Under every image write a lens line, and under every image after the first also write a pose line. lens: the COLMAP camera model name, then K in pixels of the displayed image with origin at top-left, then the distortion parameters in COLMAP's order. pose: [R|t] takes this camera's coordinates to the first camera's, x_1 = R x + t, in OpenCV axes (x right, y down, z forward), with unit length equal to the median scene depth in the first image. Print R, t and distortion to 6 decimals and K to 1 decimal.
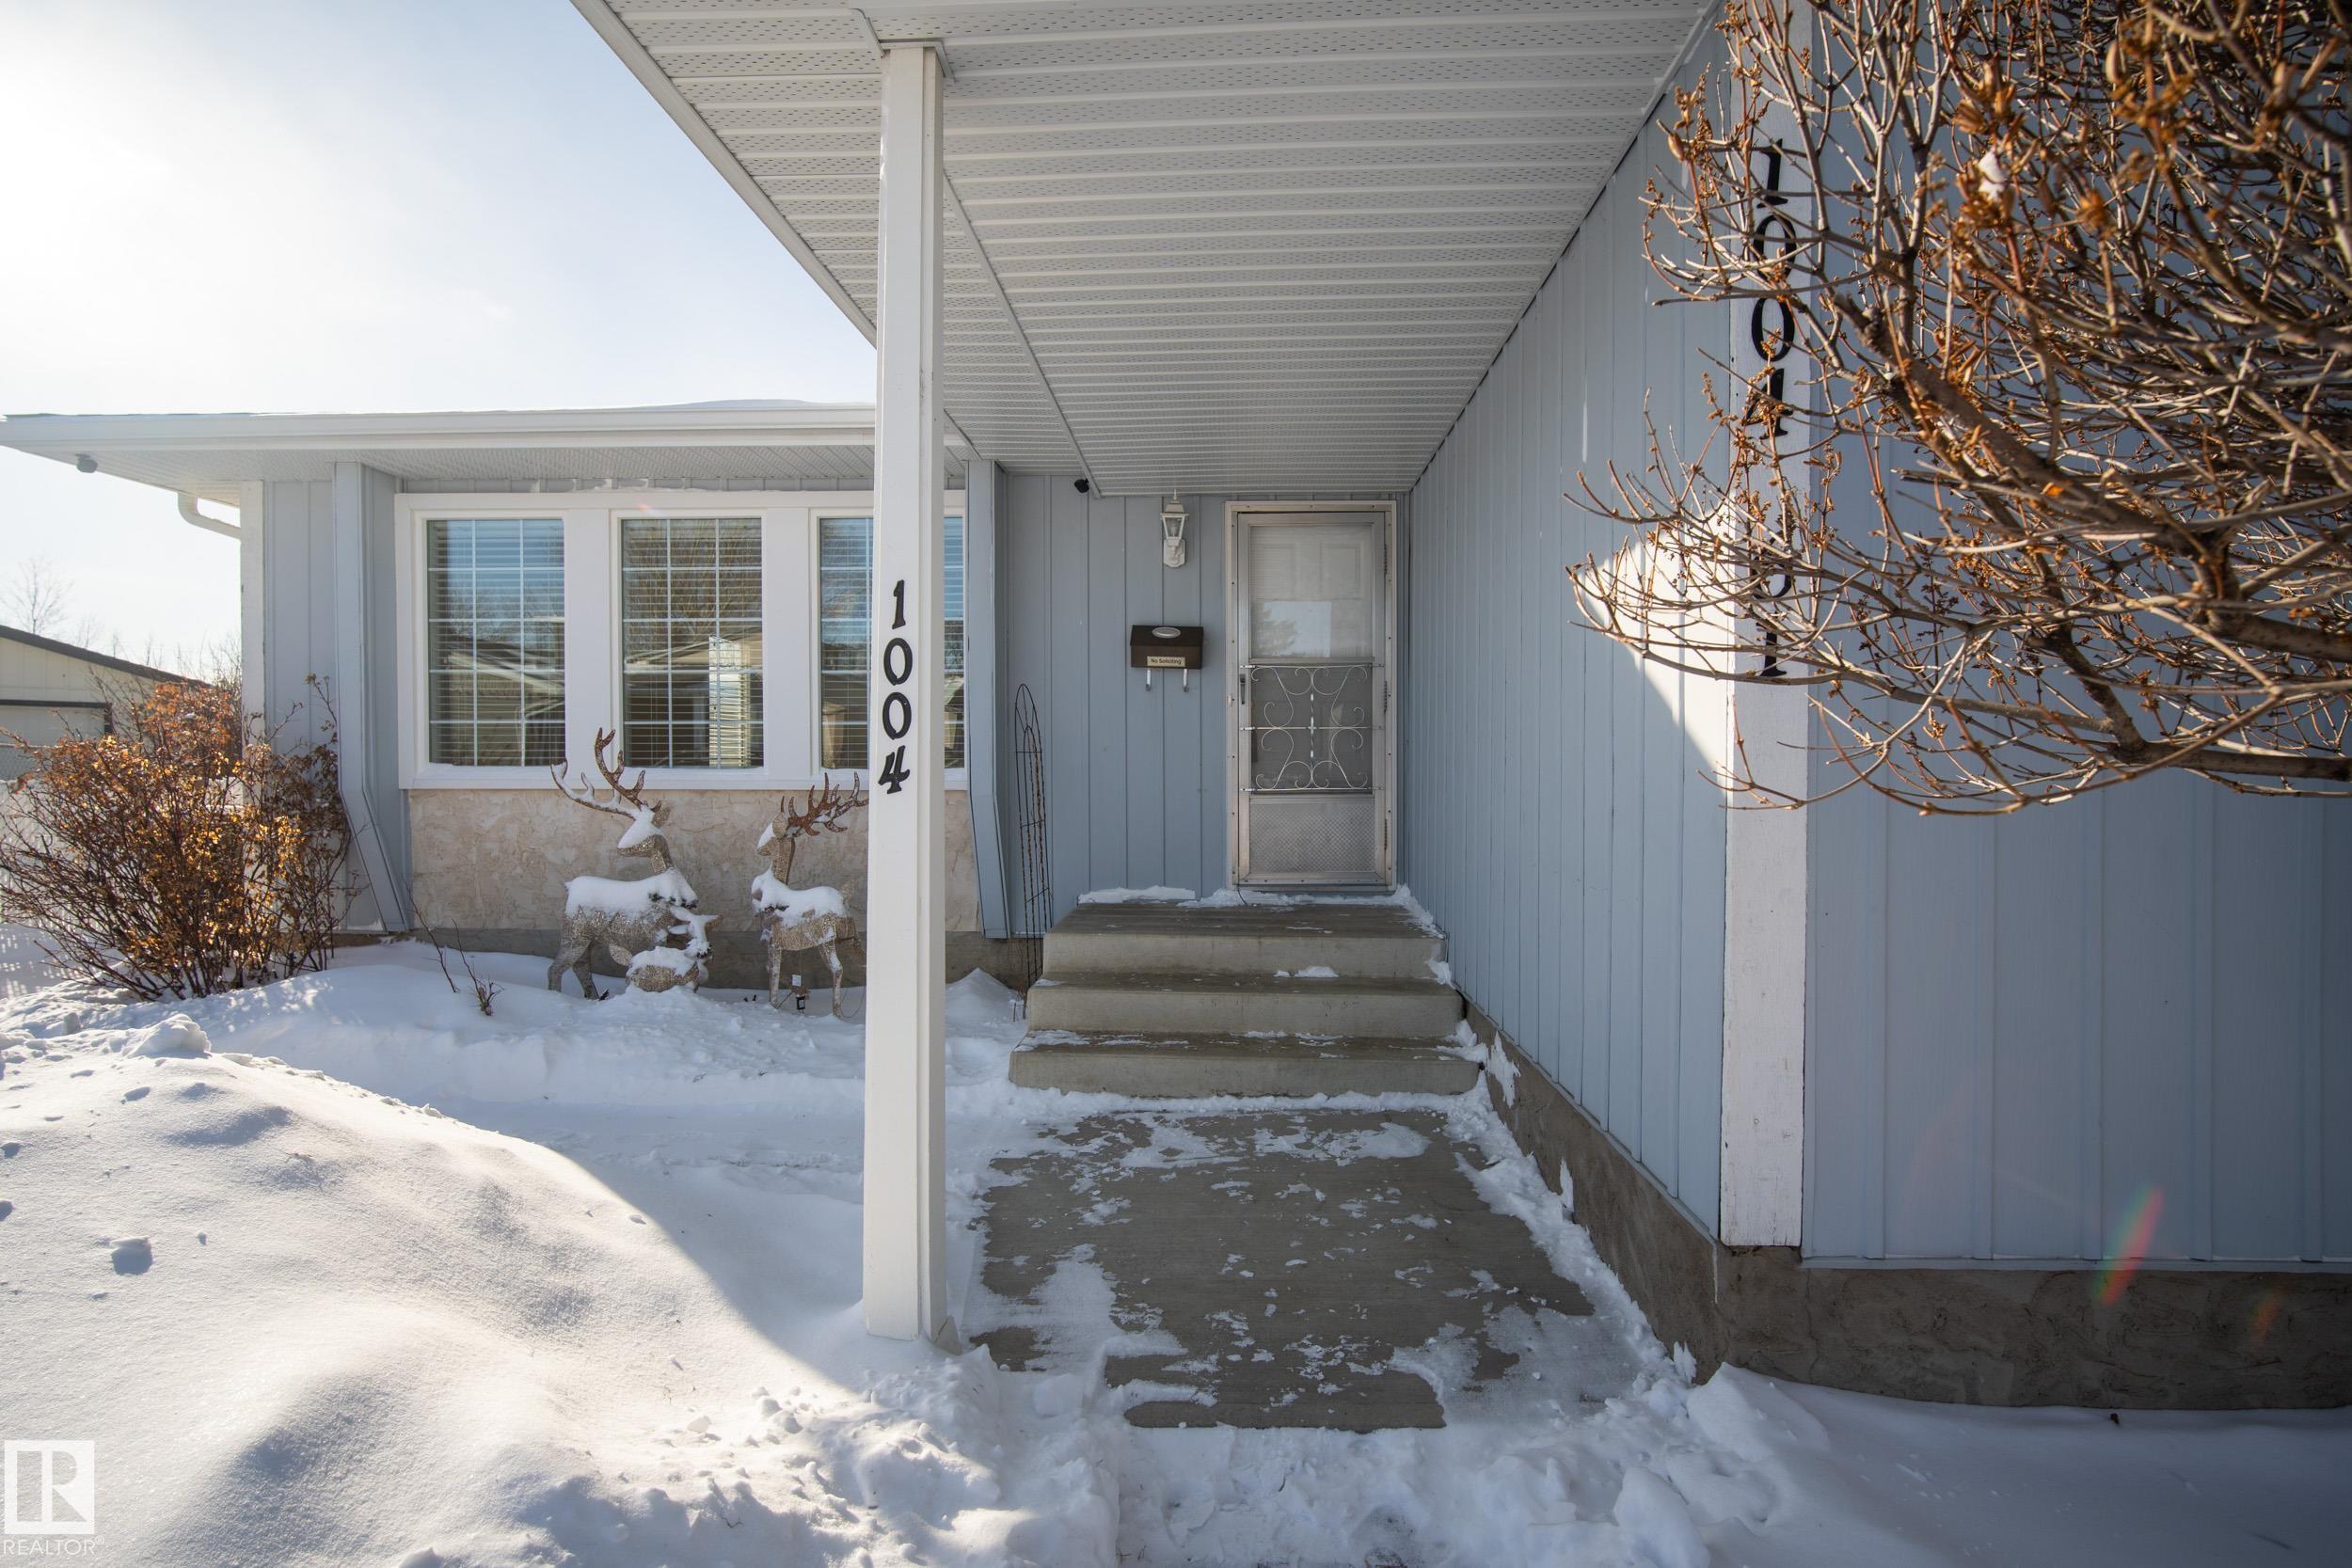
lens RADIAL K [[1181.5, 0, 1177.7], [0, 1181.5, 782.3], [0, 0, 1]] dist [-0.005383, -0.000417]
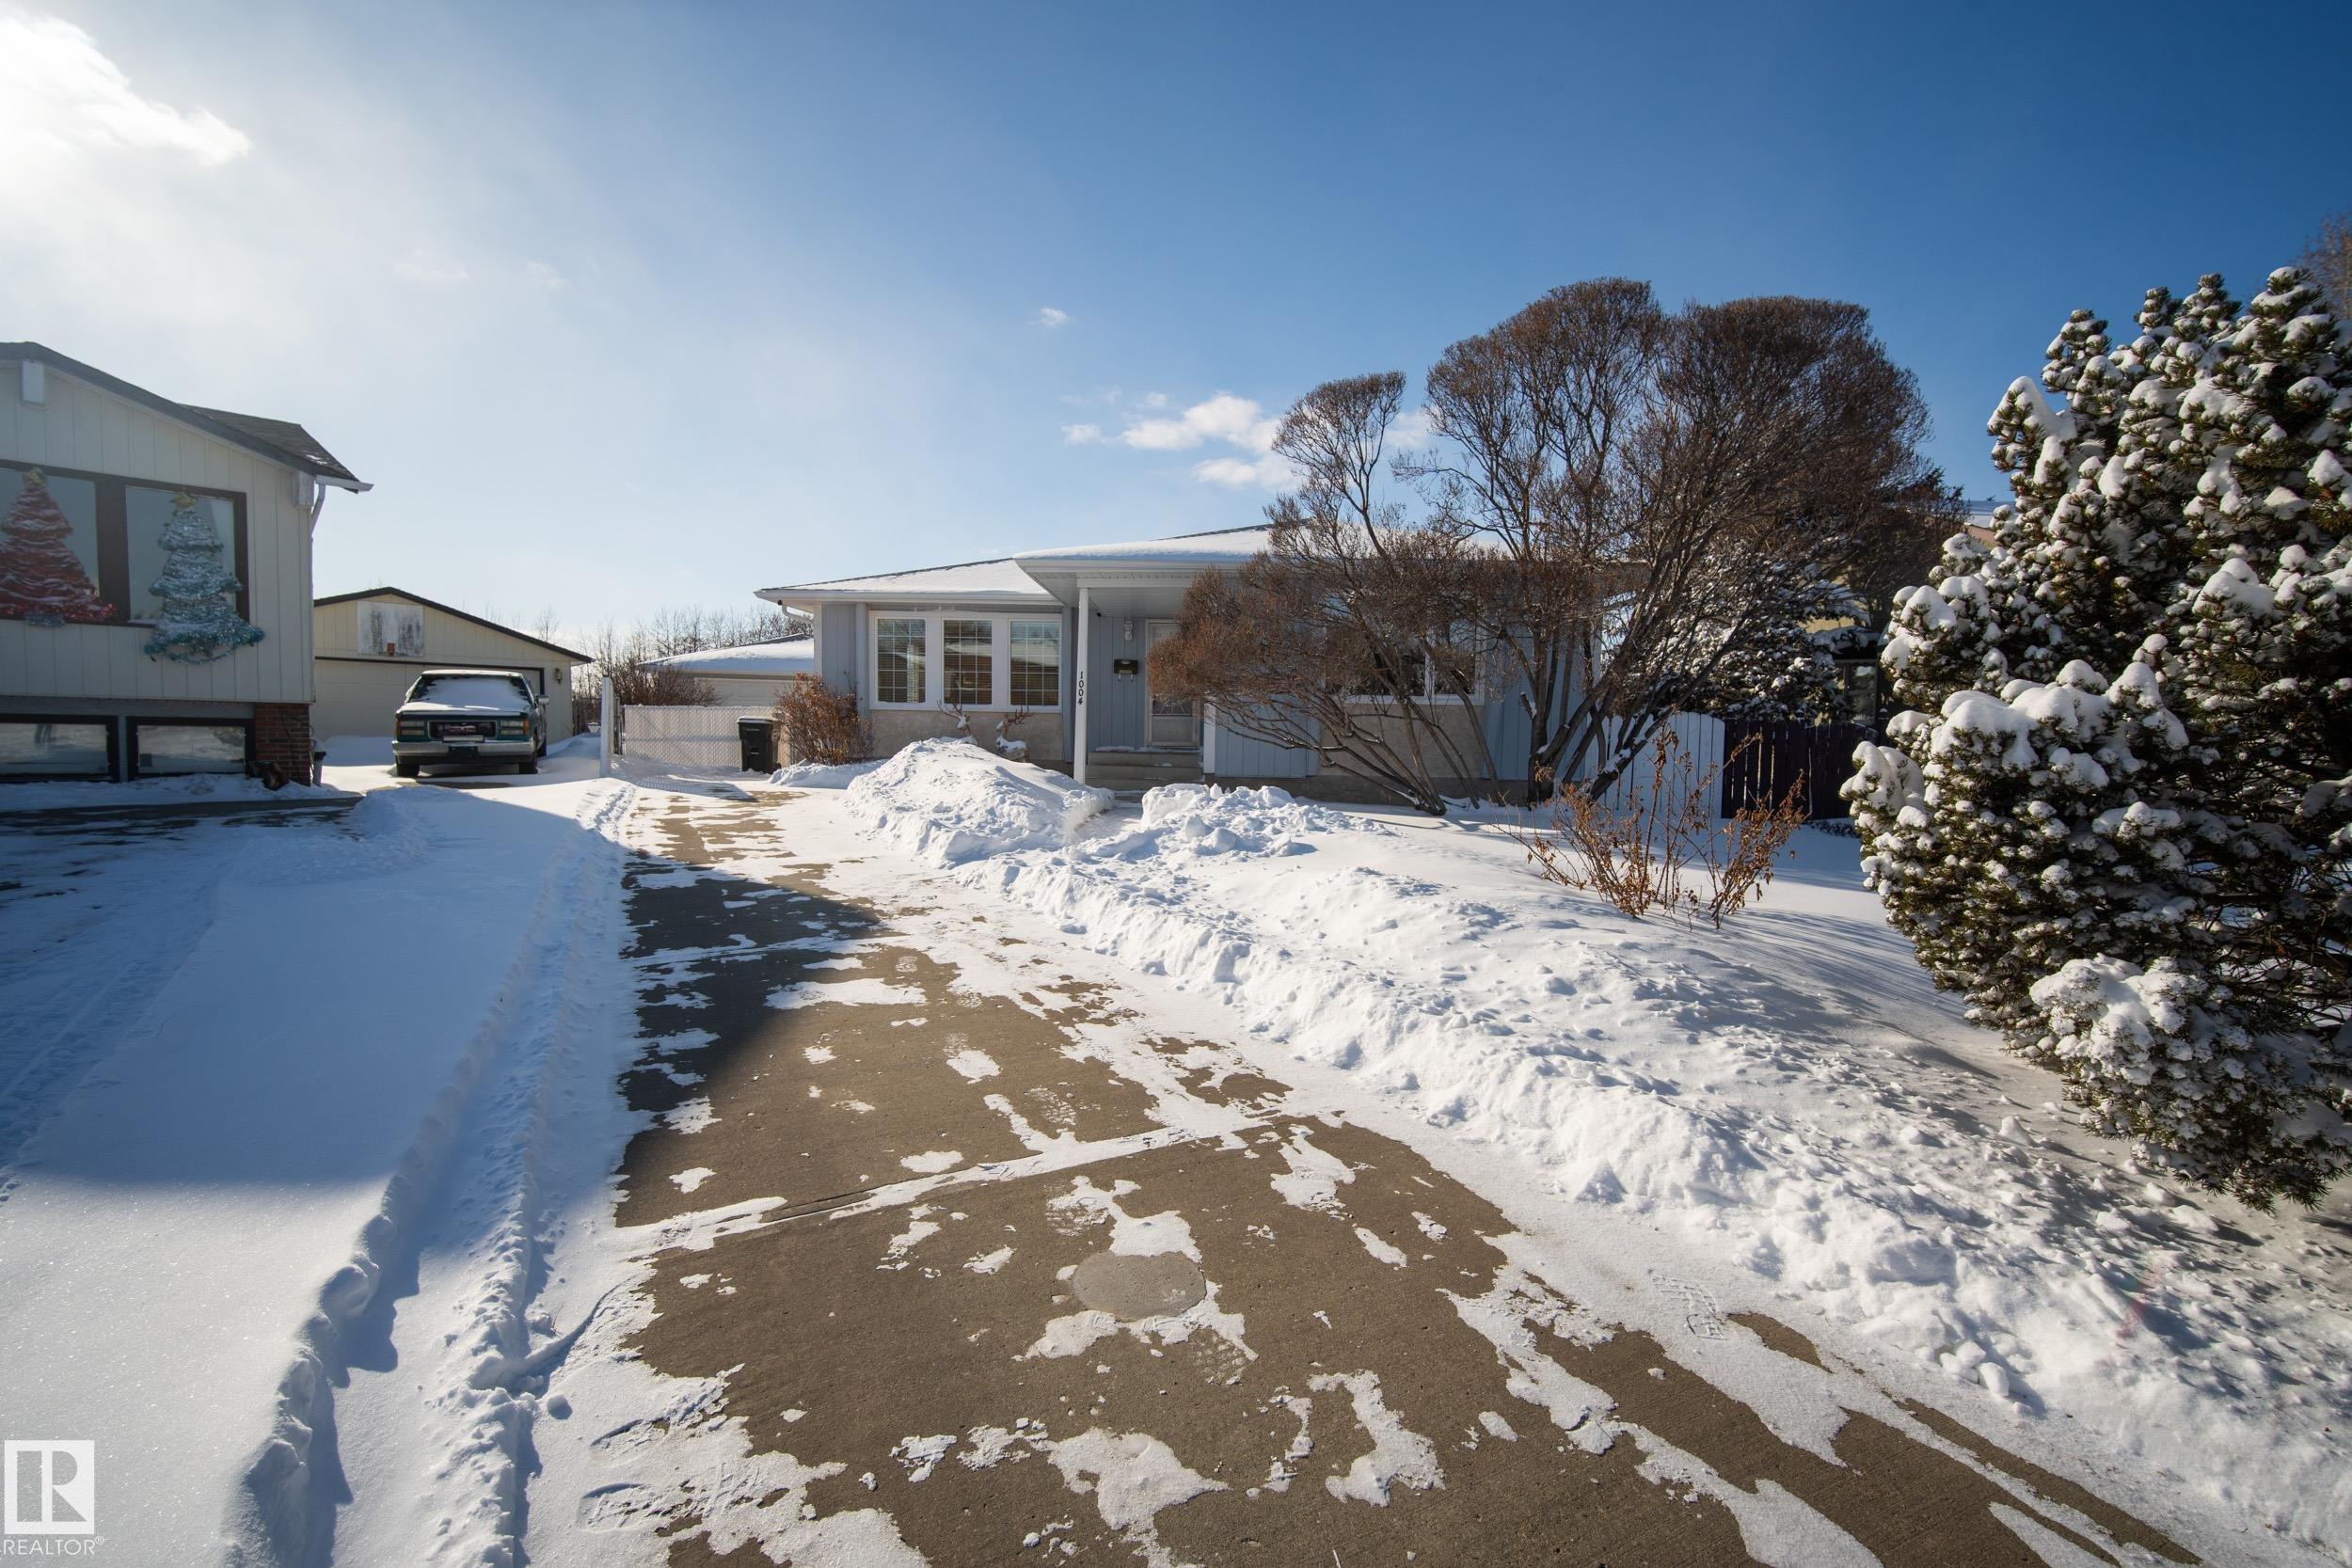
lens RADIAL K [[1181.5, 0, 1178.7], [0, 1181.5, 777.8], [0, 0, 1]] dist [-0.005383, -0.000417]
pose [[0.999367, 0.012292, 0.033391, 0.029581], [-0.013531, 0.999219, 0.037119, 0.059871], [-0.032908, -0.037547, 0.998753, -2.112533]]
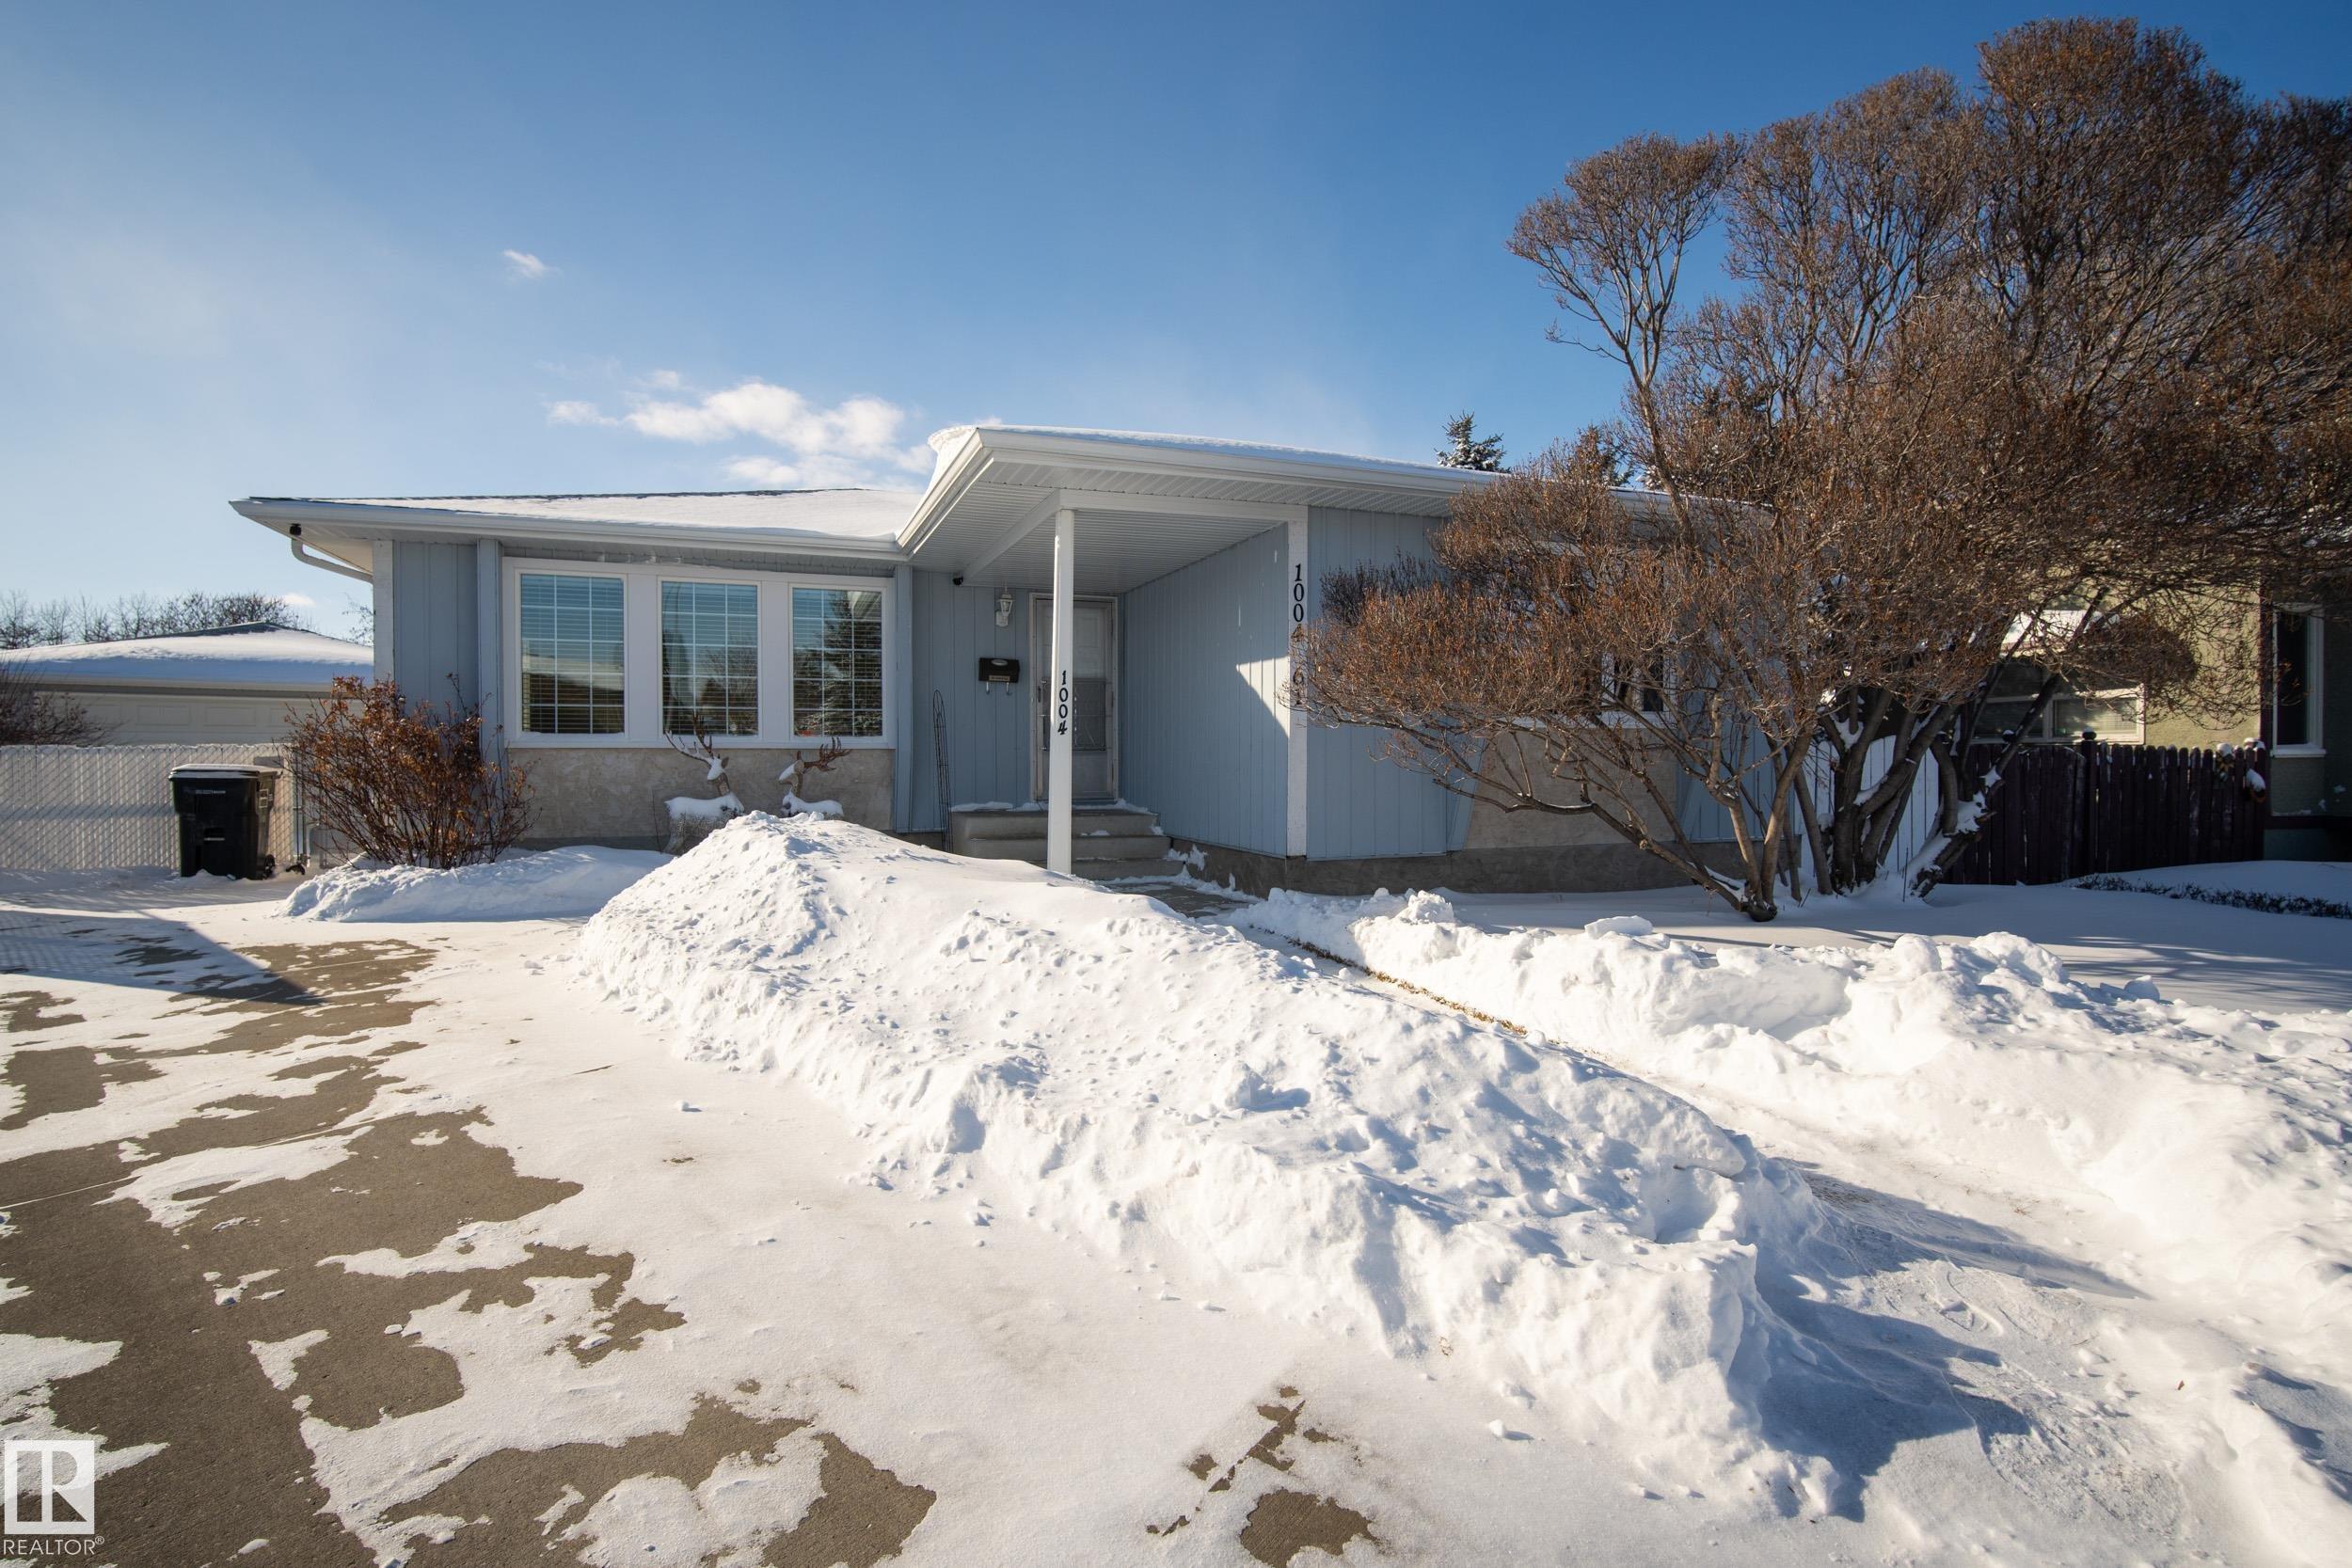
lens RADIAL K [[1290.2, 0, 1177.1], [0, 1290.2, 781.1], [0, 0, 1]] dist [0.052155, 0.001395]
pose [[0.927390, -0.009074, 0.373987, -0.503566], [0.006638, 0.999948, 0.007802, 0.043376], [-0.374038, -0.004753, 0.927401, -0.963433]]
